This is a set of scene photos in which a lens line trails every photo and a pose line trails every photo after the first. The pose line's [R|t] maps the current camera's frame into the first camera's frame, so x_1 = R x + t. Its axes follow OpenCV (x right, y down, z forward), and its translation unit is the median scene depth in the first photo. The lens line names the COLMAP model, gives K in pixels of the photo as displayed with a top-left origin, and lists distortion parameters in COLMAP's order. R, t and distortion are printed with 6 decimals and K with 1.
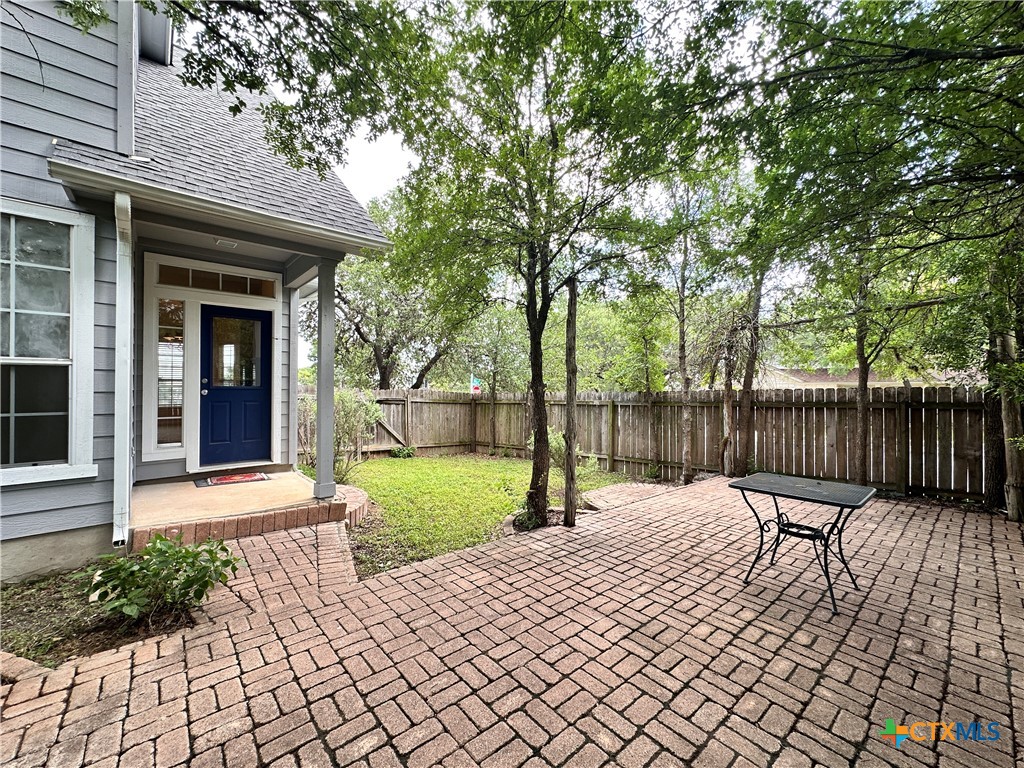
lens RADIAL K [[414.0, 0, 510.9], [0, 414.0, 385.0], [0, 0, 1]] dist [0.008988, -0.000504]
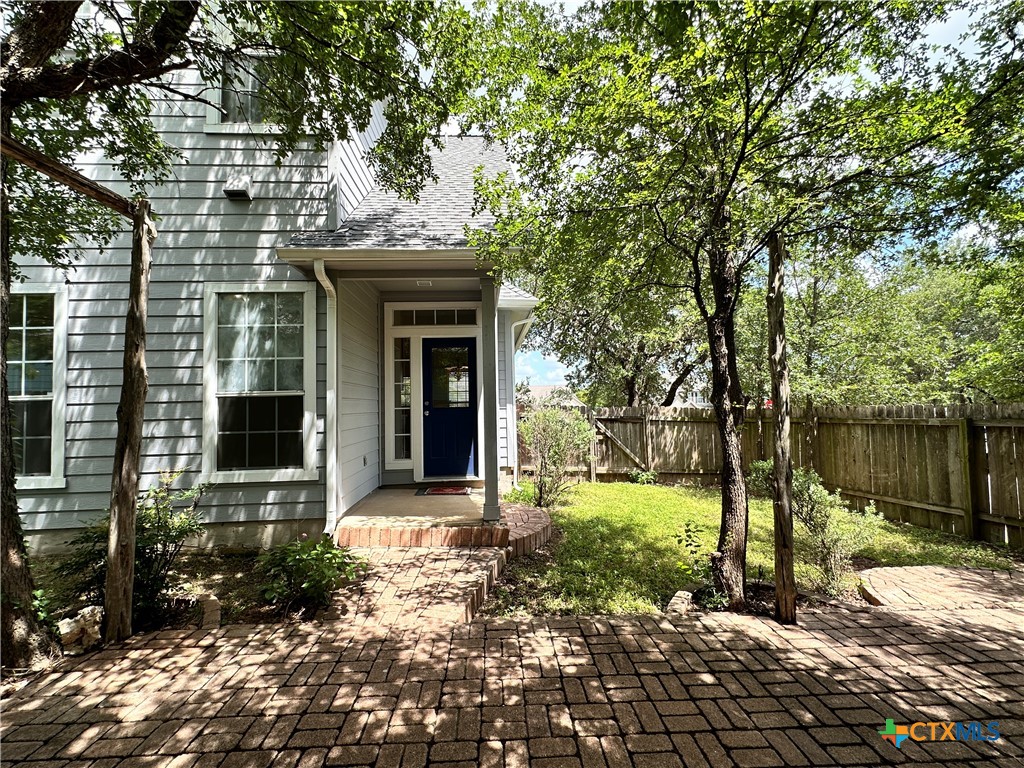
lens RADIAL K [[433.8, 0, 510.7], [0, 433.8, 383.8], [0, 0, 1]] dist [-0.001656, 0.000121]
pose [[0.787912, -0.051583, -0.613624, 0.232262], [0.026888, 0.998417, -0.049406, 0.002259], [0.615201, 0.022428, 0.788051, 0.218249]]
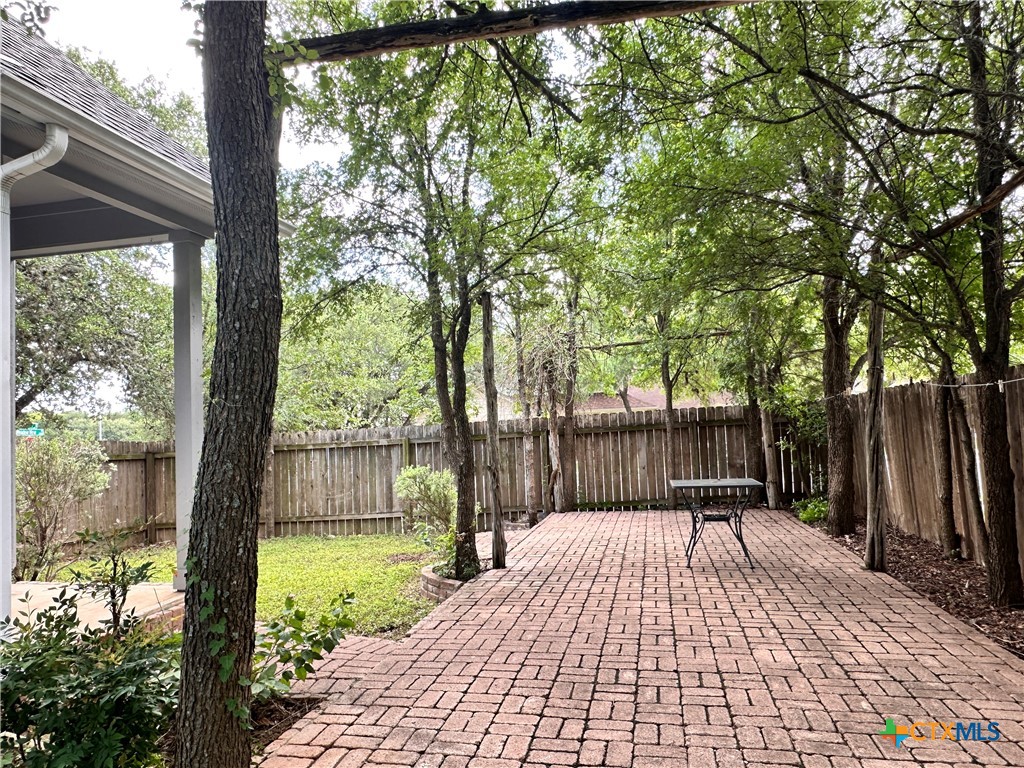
lens RADIAL K [[664.8, 0, 512.2], [0, 664.8, 382.8], [0, 0, 1]] dist [0.026648, 0.000629]
pose [[0.797449, -0.000035, 0.603387, -0.695740], [0.038471, 0.997968, -0.050786, 0.012862], [-0.602159, 0.063712, 0.795830, -0.187413]]
